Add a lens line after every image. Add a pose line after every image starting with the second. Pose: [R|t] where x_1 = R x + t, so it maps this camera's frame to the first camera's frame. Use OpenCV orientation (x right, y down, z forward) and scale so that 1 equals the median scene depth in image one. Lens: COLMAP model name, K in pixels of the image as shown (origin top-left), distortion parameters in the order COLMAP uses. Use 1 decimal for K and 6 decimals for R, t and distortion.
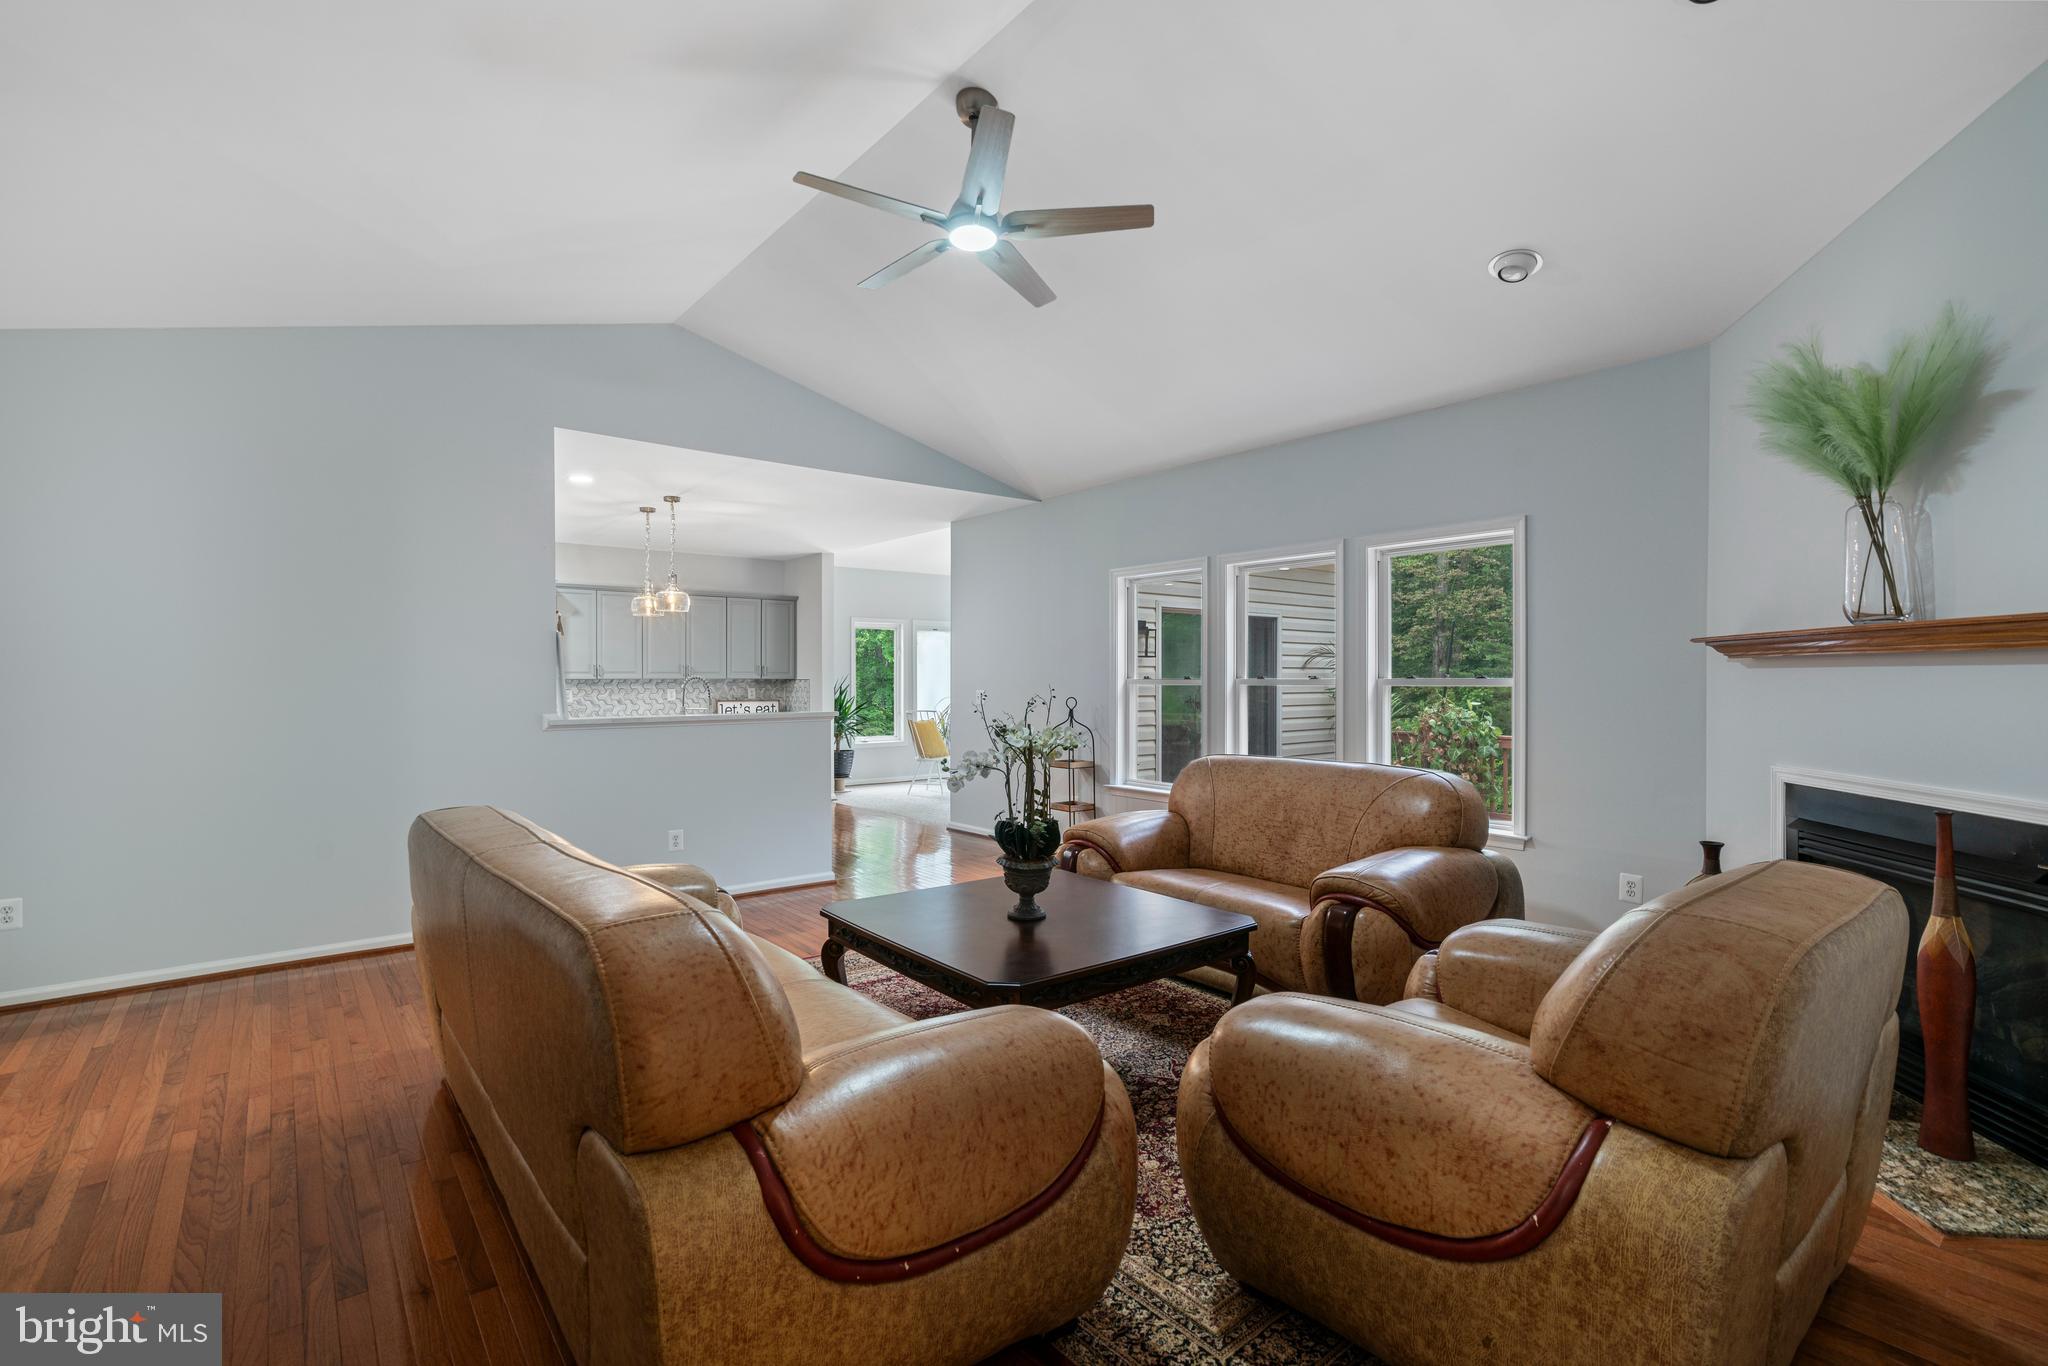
lens RADIAL K [[939.4, 0, 1038.7], [0, 939.4, 677.9], [0, 0, 1]] dist [-0.003001, 0.000261]
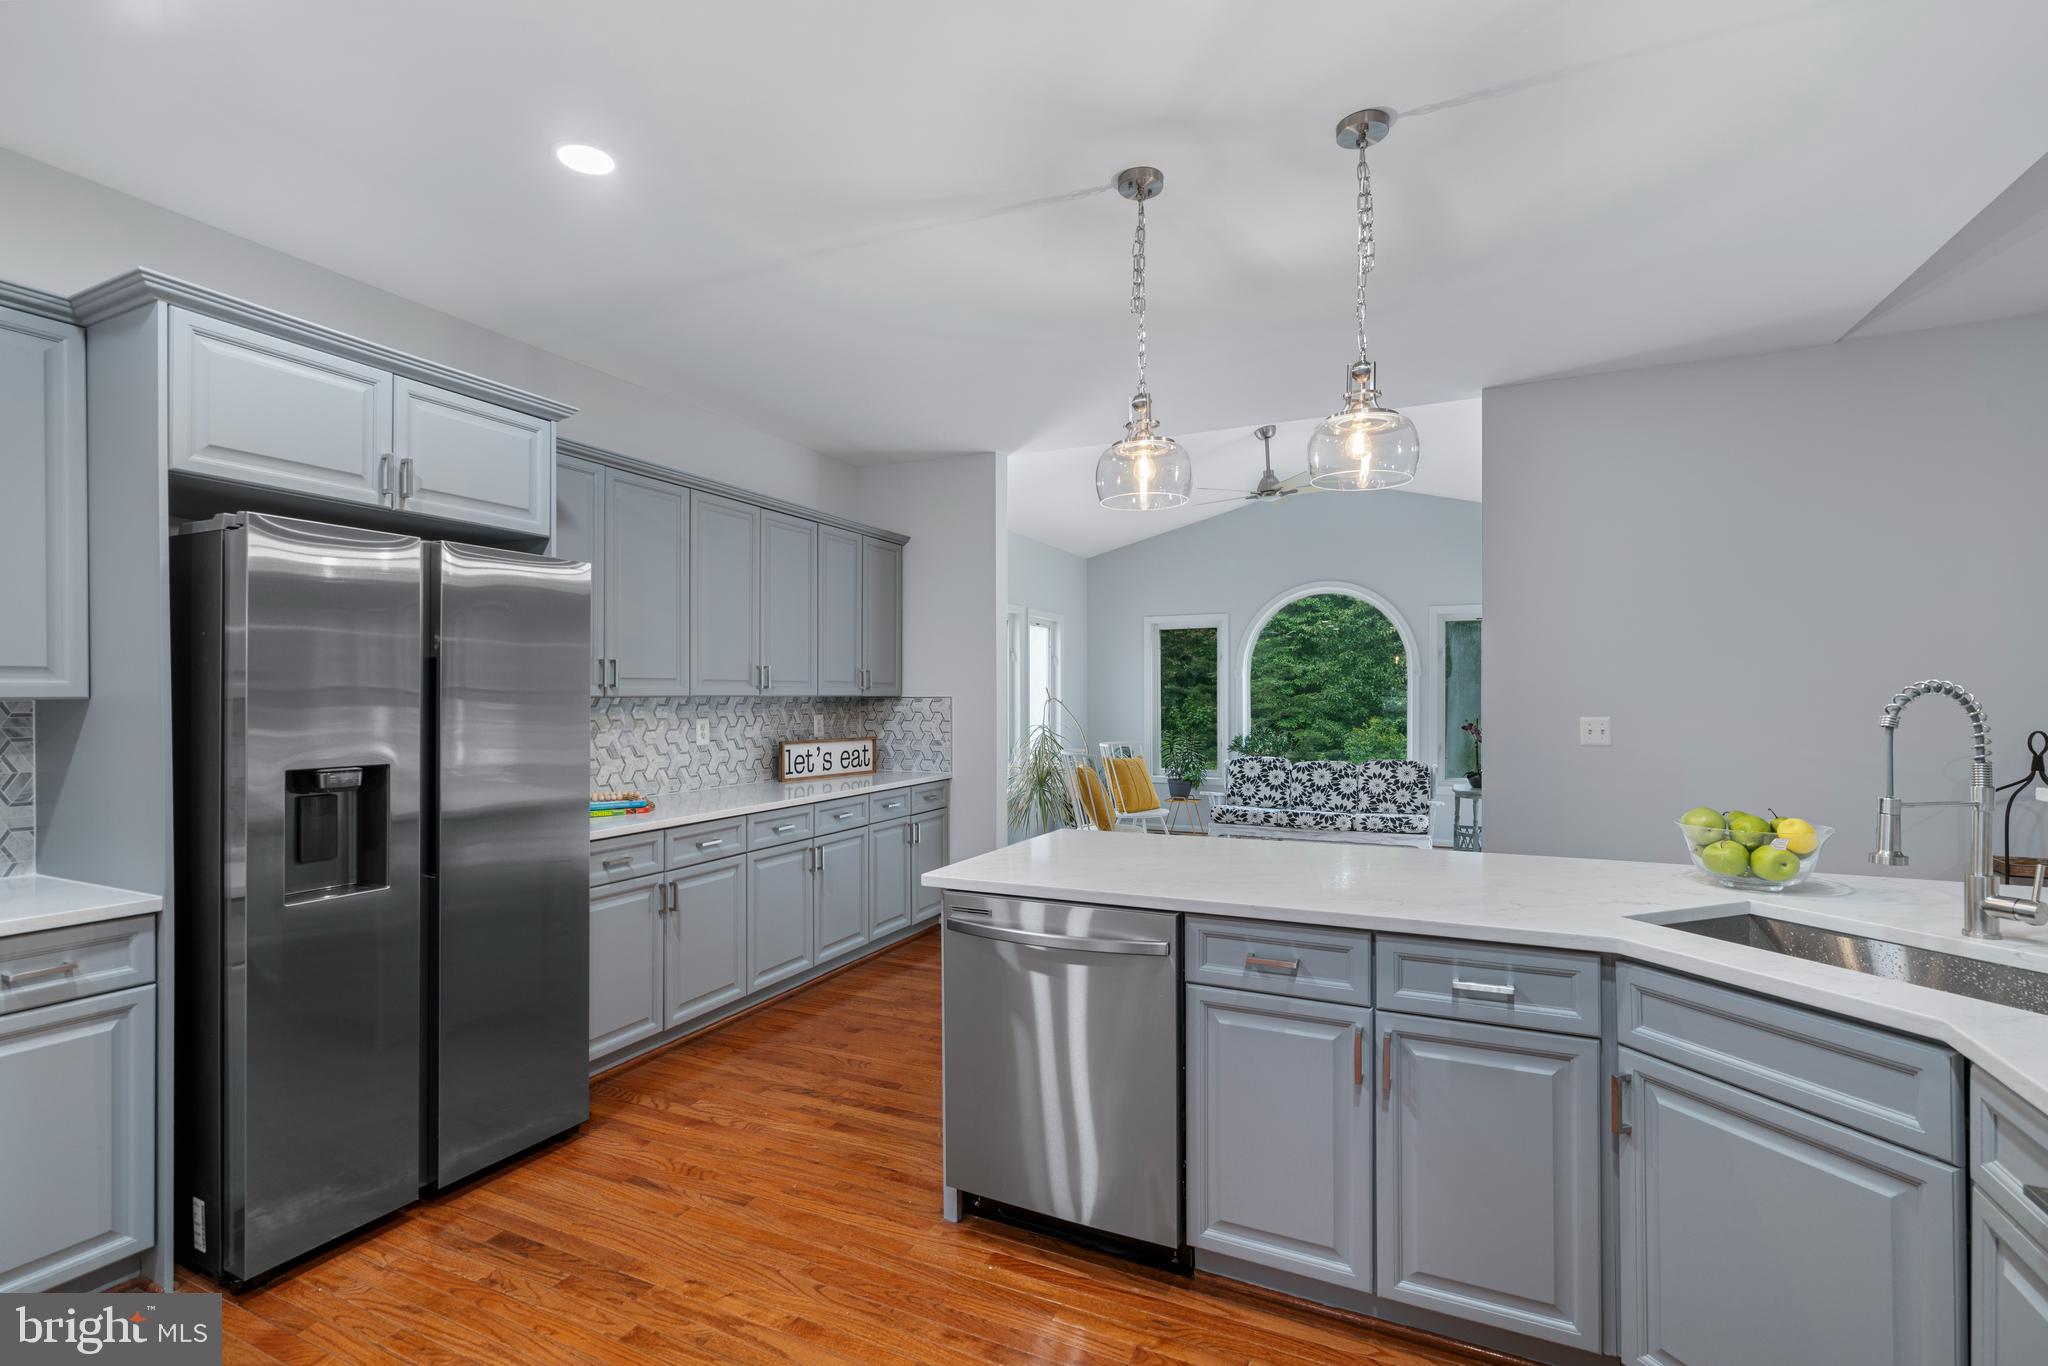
lens RADIAL K [[939.4, 0, 1007.9], [0, 939.4, 698.4], [0, 0, 1]] dist [-0.003001, 0.000261]
pose [[0.905438, 0.004302, 0.424457, -0.428513], [-0.002687, 0.999987, -0.004404, 0.004087], [-0.424471, 0.002847, 0.905437, 0.513280]]
